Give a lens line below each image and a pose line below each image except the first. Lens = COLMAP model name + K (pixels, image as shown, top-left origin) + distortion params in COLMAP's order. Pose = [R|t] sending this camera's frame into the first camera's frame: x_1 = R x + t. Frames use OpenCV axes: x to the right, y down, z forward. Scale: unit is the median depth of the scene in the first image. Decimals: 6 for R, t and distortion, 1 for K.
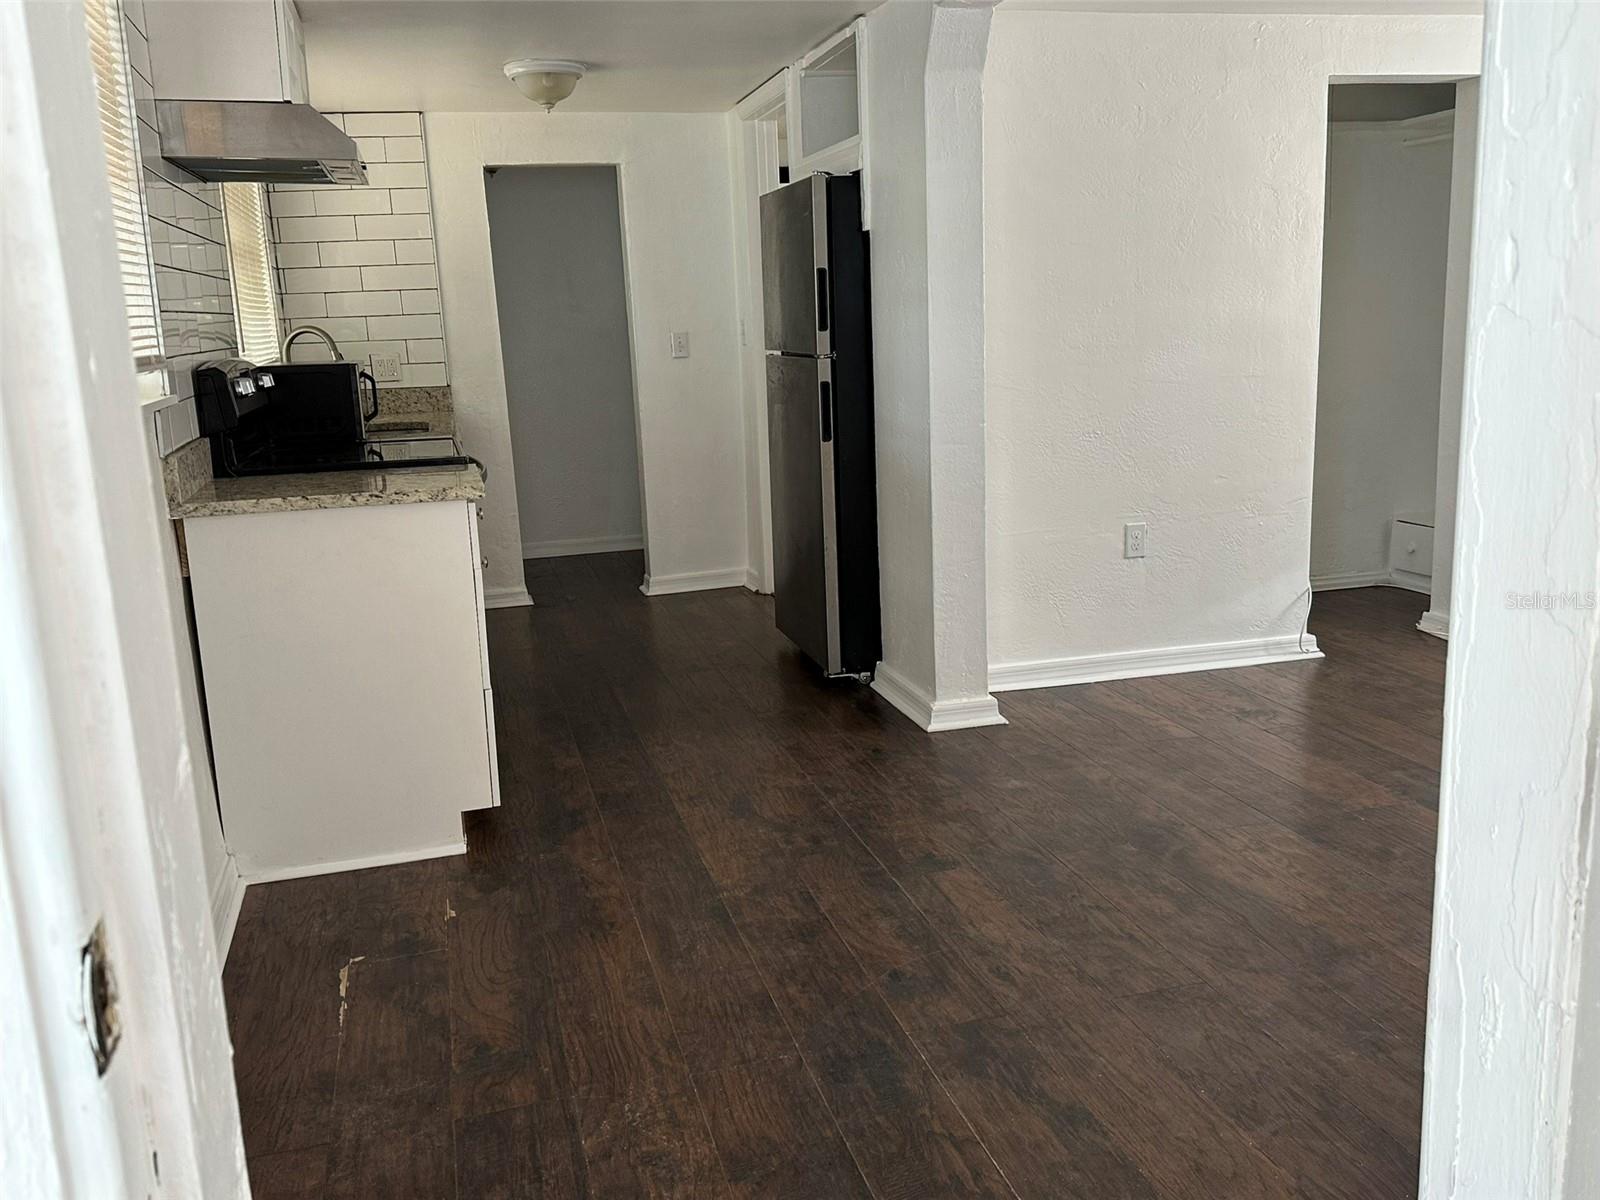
lens RADIAL K [[1359.1, 0, 800.0], [0, 1359.1, 600.0], [0, 0, 1]] dist [0.123622, -0.227992]
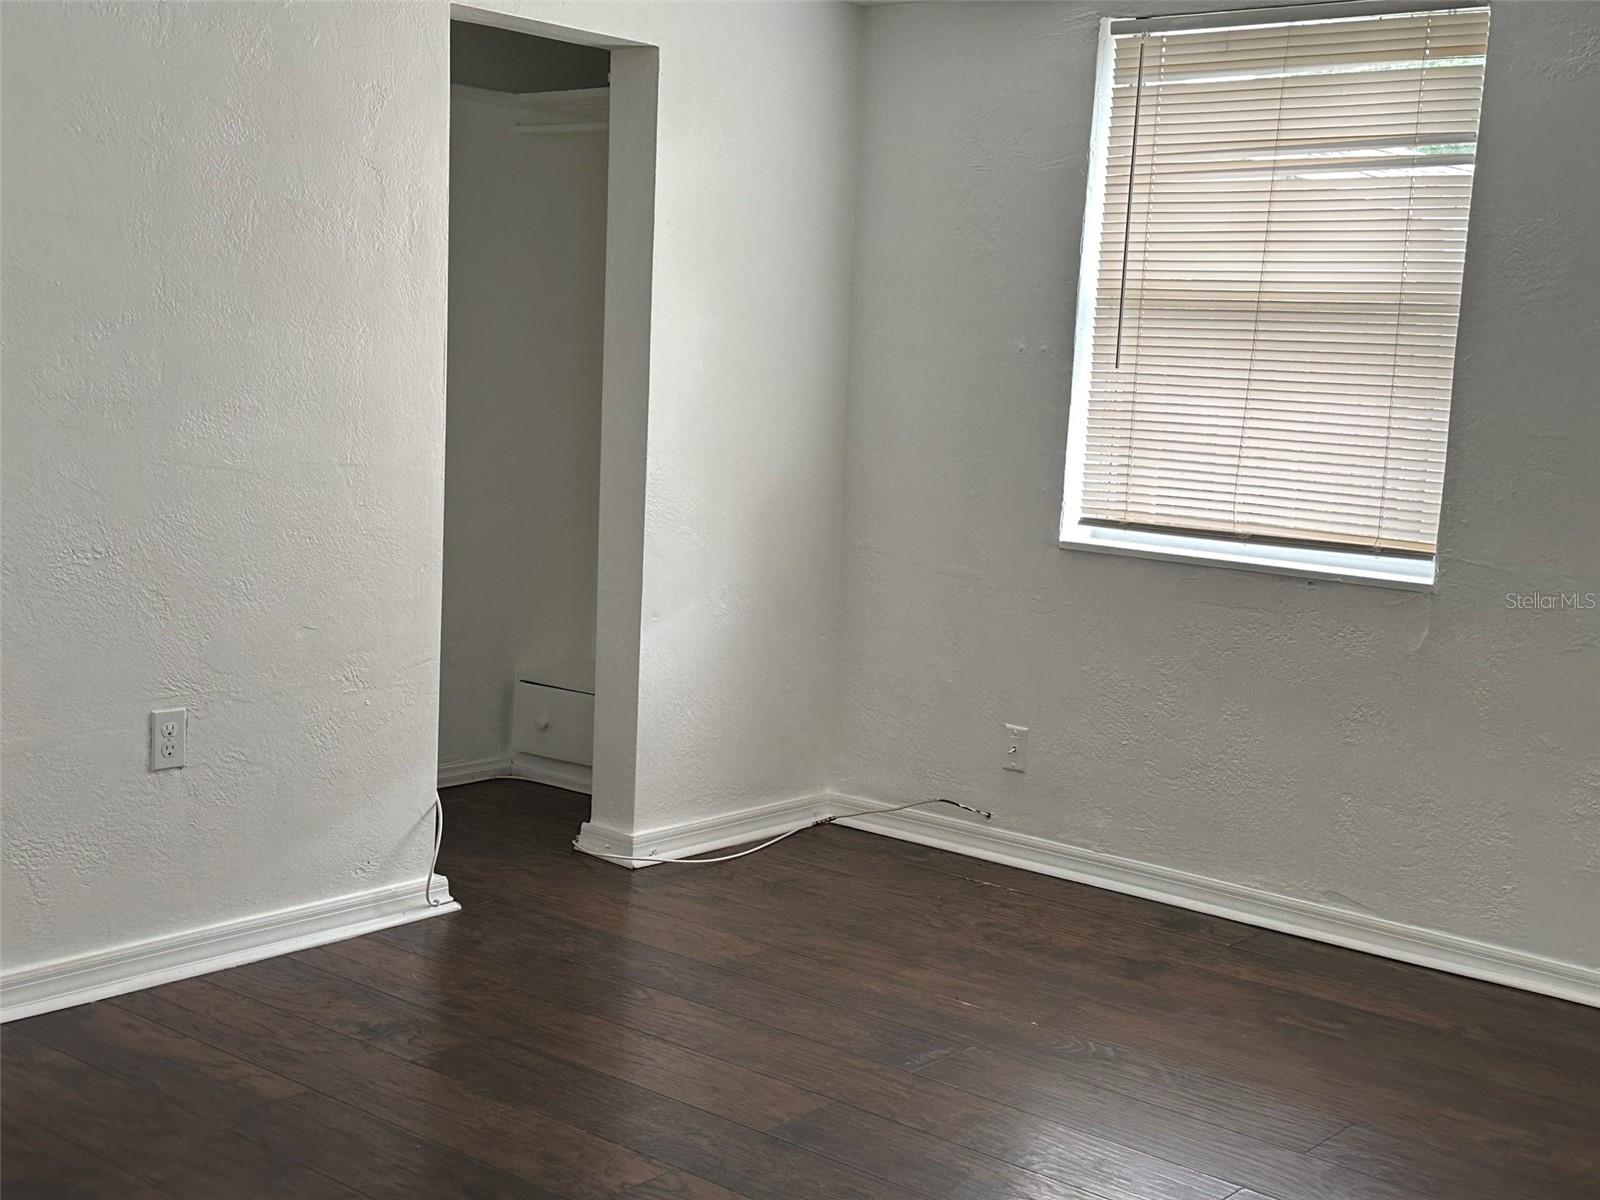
lens RADIAL K [[1995.4, 0, 800.0], [0, 1995.4, 600.0], [0, 0, 1]] dist [0.167256, -0.363499]
pose [[0.816892, 0.004276, 0.576774, -0.025456], [0.039899, 0.997158, -0.063901, -0.037140], [-0.575409, 0.075213, 0.814400, 0.159723]]
